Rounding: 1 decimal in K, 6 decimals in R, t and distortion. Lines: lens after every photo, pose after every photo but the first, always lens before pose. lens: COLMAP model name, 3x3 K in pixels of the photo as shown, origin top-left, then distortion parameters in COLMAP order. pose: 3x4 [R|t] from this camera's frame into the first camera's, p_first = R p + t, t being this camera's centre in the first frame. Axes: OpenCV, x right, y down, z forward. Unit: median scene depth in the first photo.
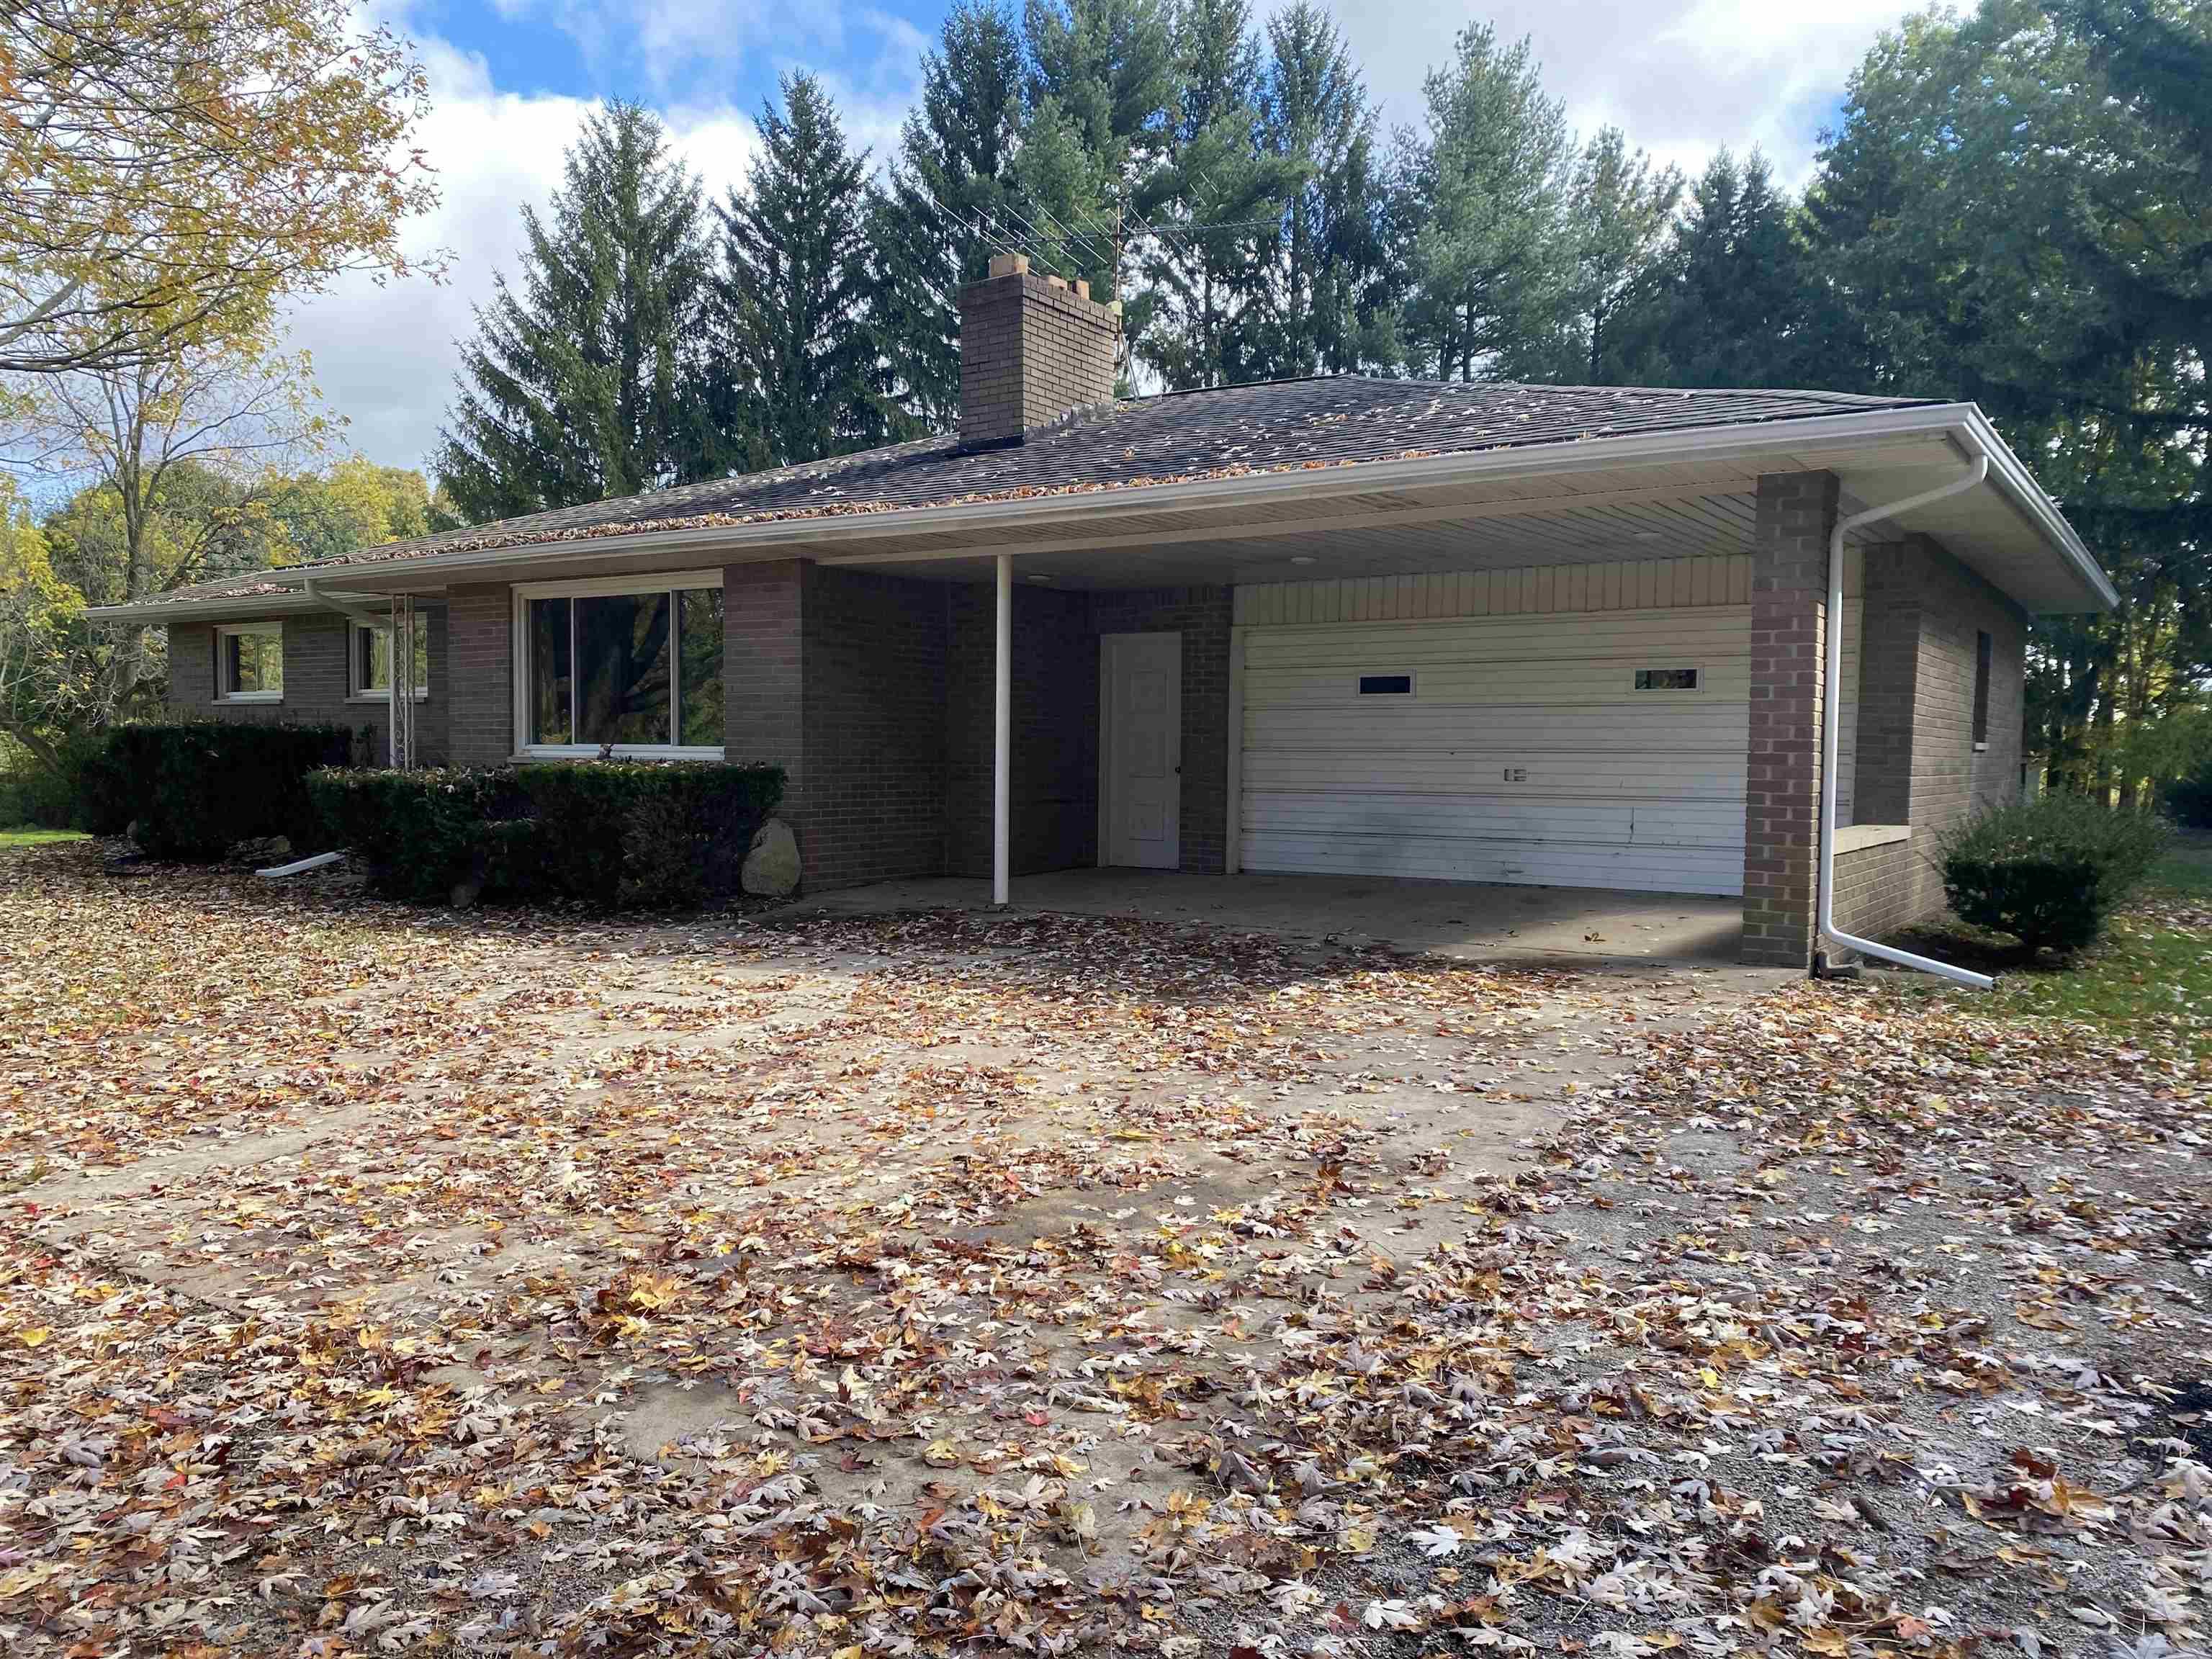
lens RADIAL K [[1689.6, 0, 1088.6], [0, 1689.6, 840.5], [0, 0, 1]] dist [0.035685, -0.040661]
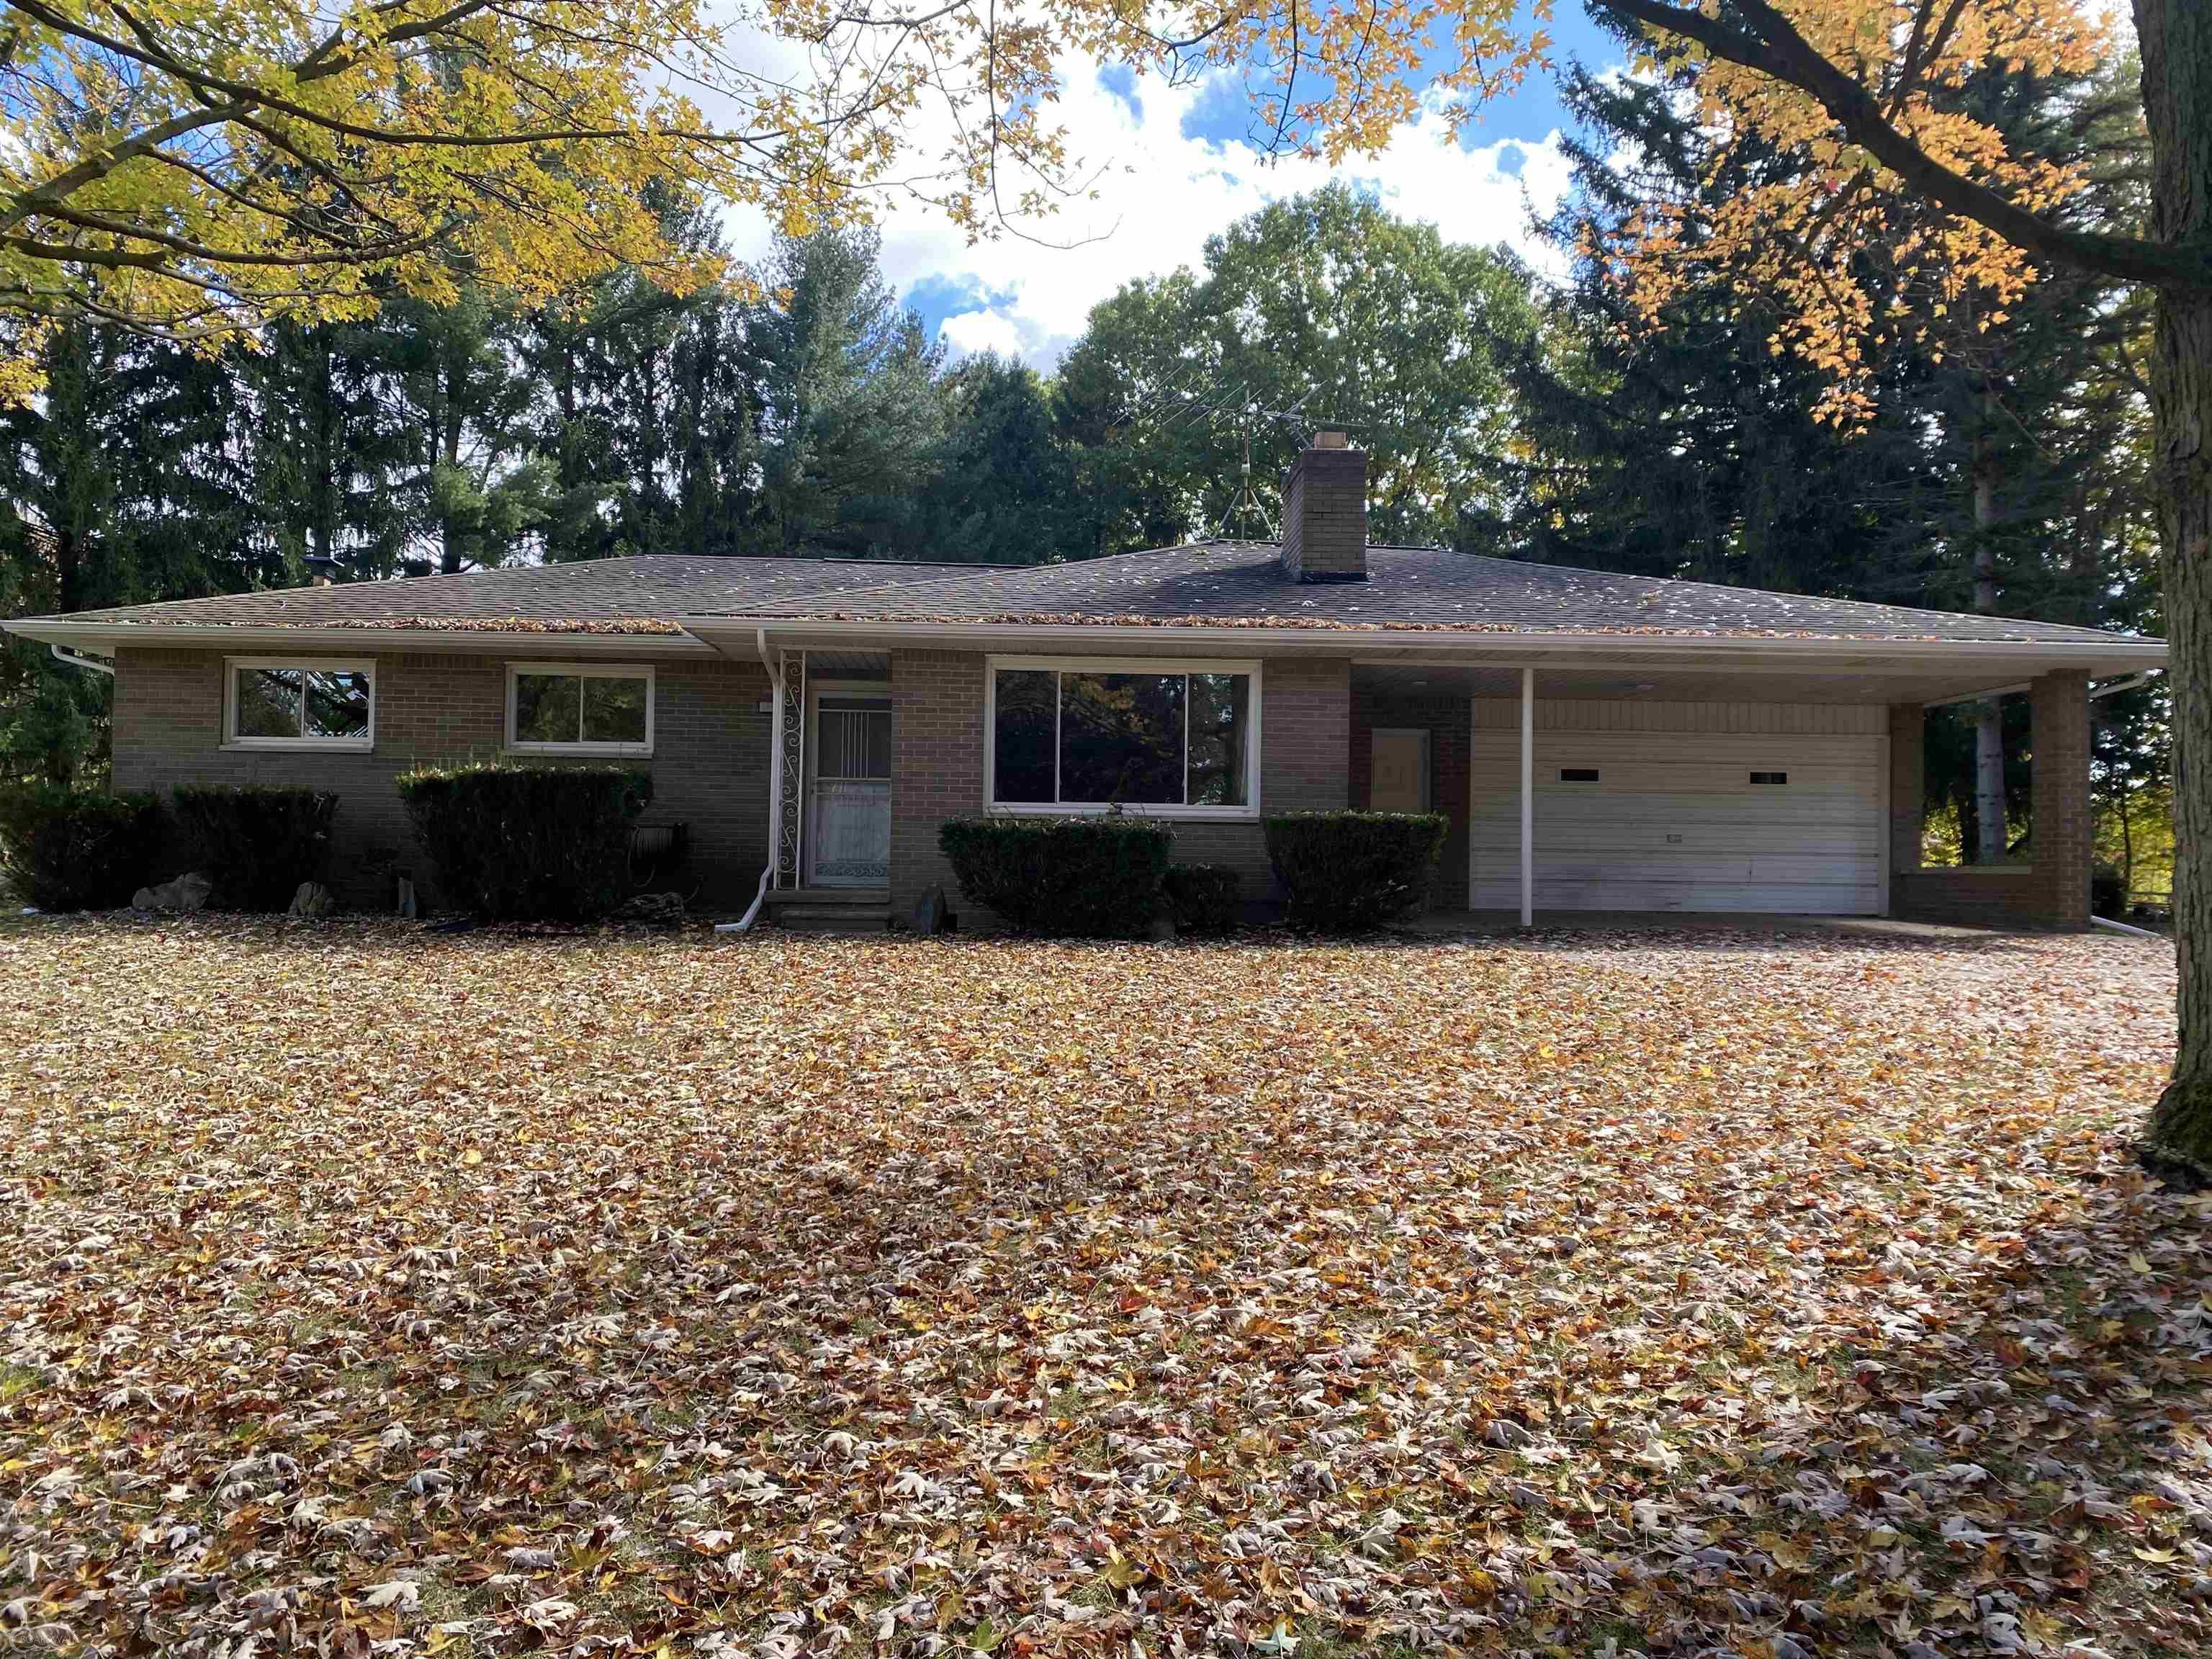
lens RADIAL K [[1689.6, 0, 1111.2], [0, 1689.6, 822.1], [0, 0, 1]] dist [0.035685, -0.040661]
pose [[0.796798, 0.019450, 0.603933, -0.990870], [0.024116, 0.997662, -0.063948, 0.028826], [-0.603764, 0.065518, 0.794466, 0.102684]]
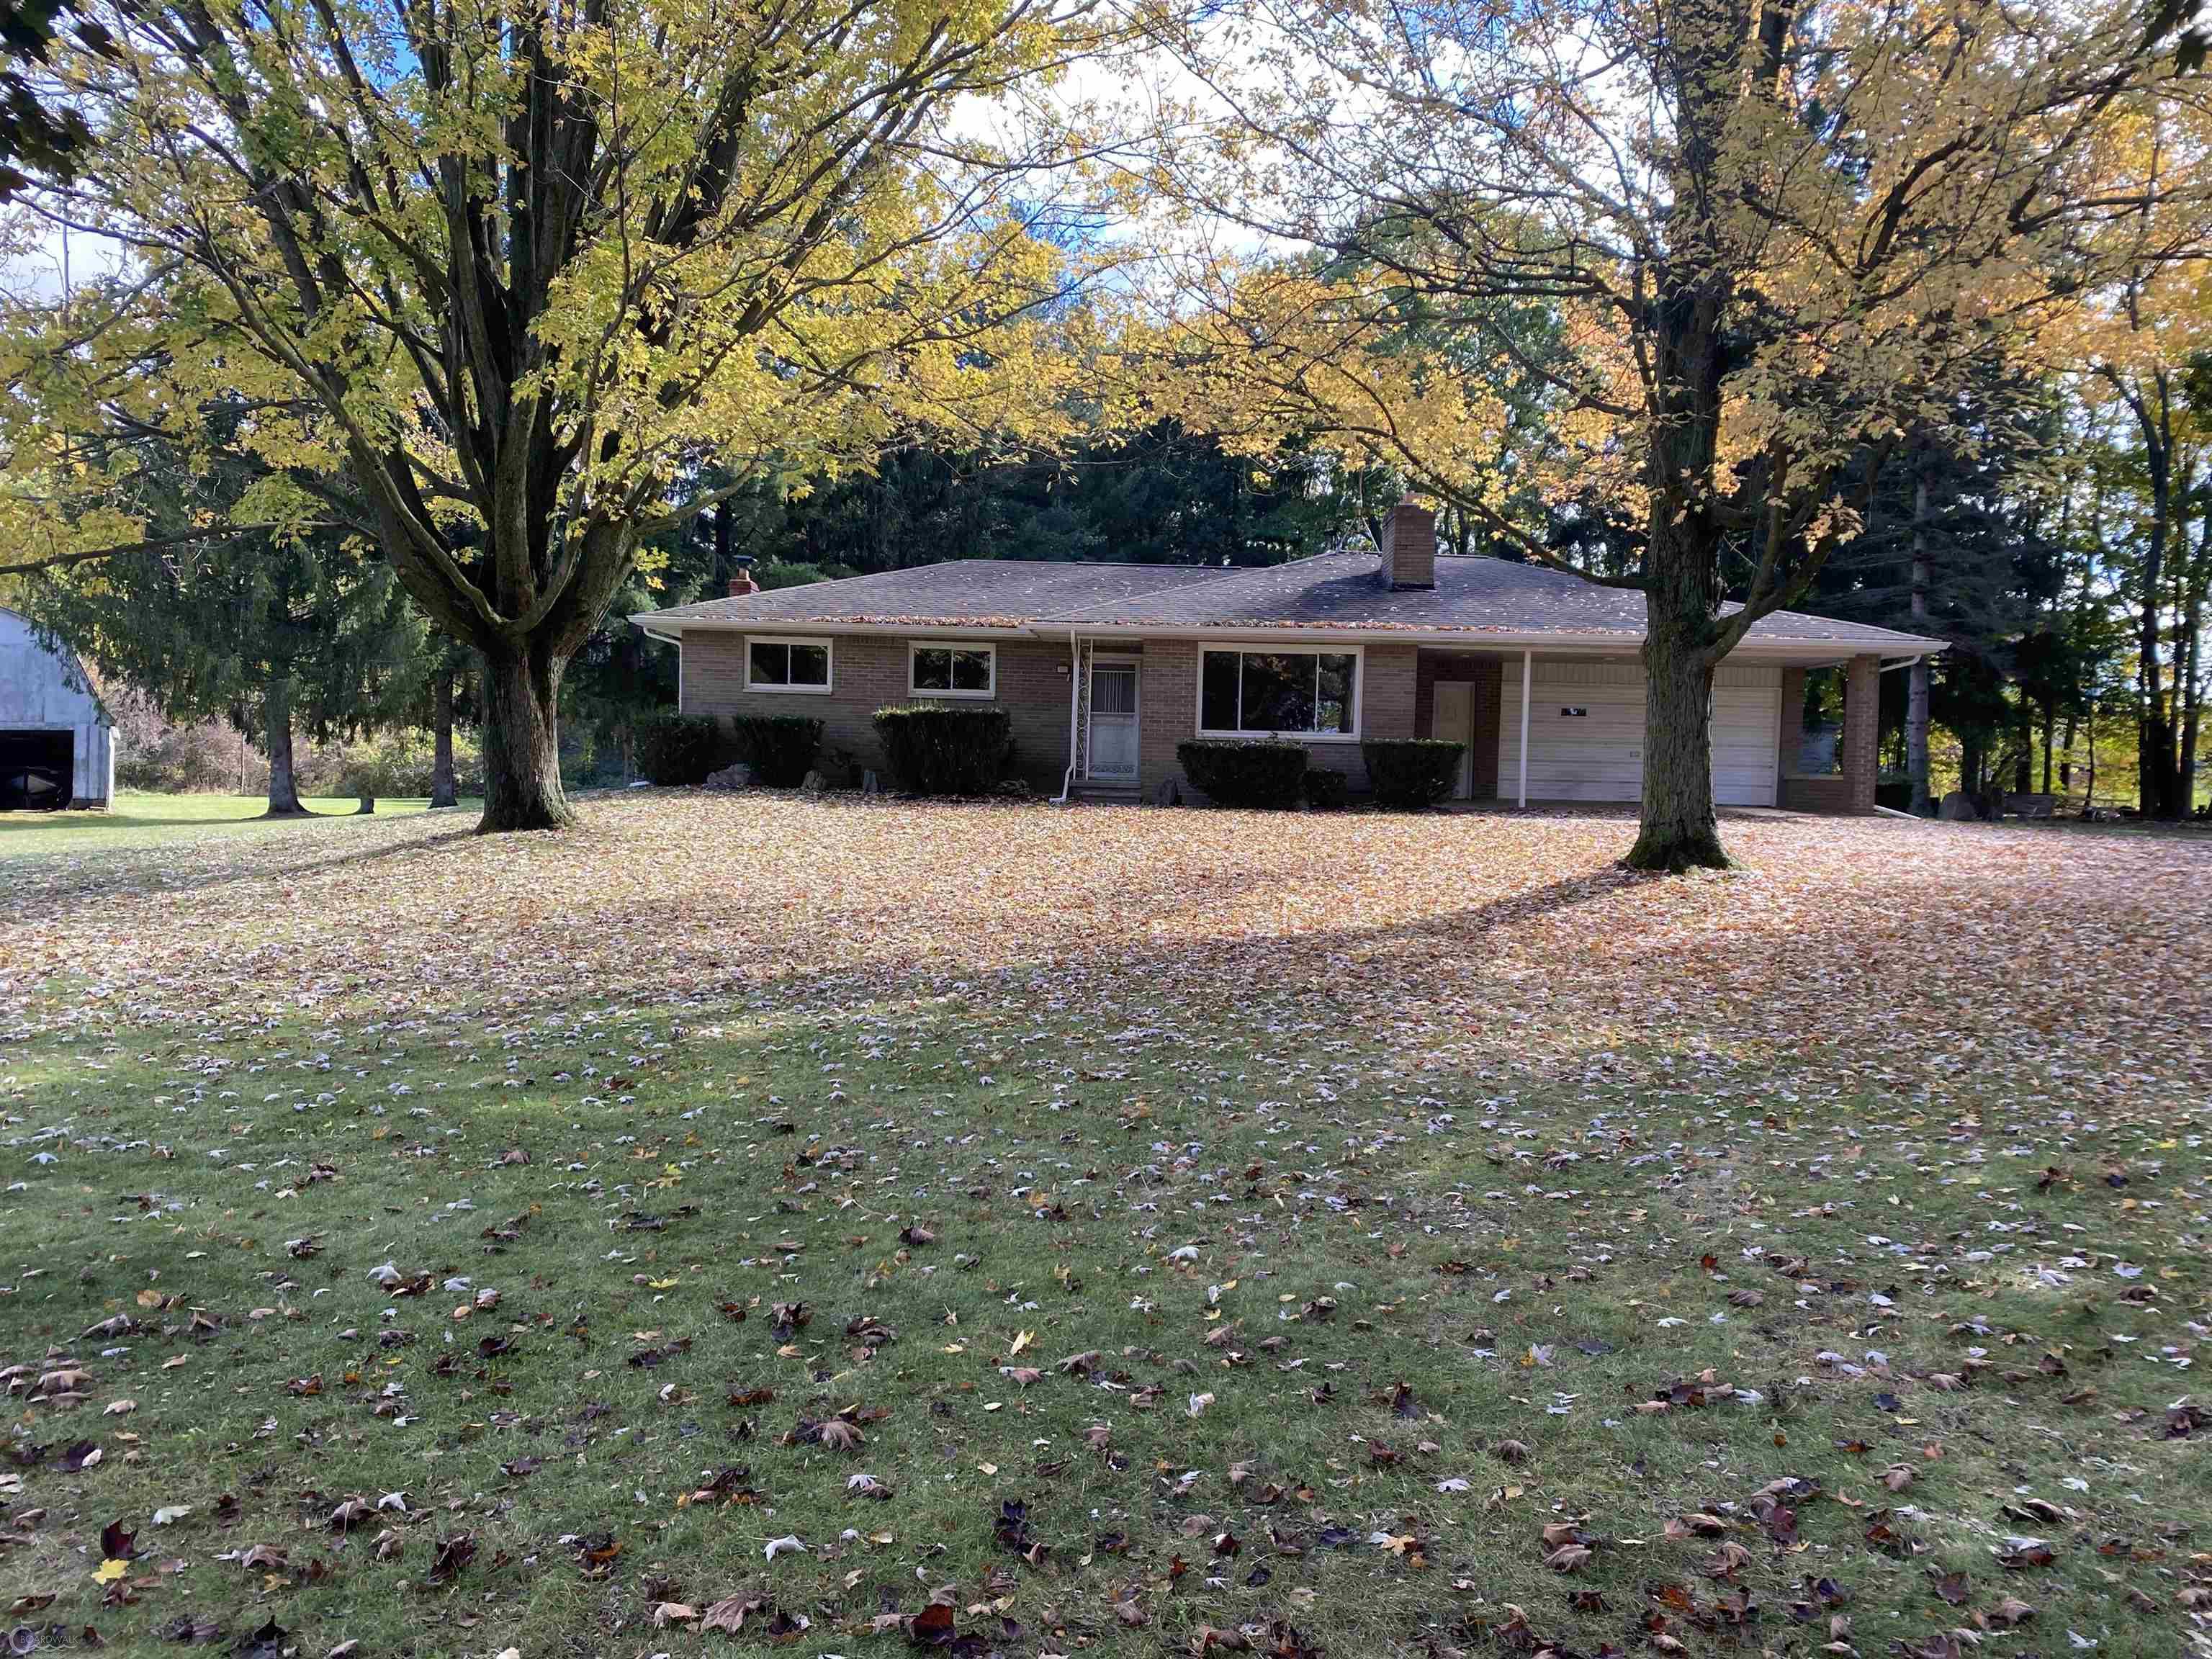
lens RADIAL K [[1689.6, 0, 1106.4], [0, 1689.6, 824.9], [0, 0, 1]] dist [0.035685, -0.040661]
pose [[0.839803, -0.005255, 0.542865, -1.506908], [0.007890, 0.999966, -0.002526, 0.053339], [-0.542833, 0.006405, 0.839816, -0.506711]]
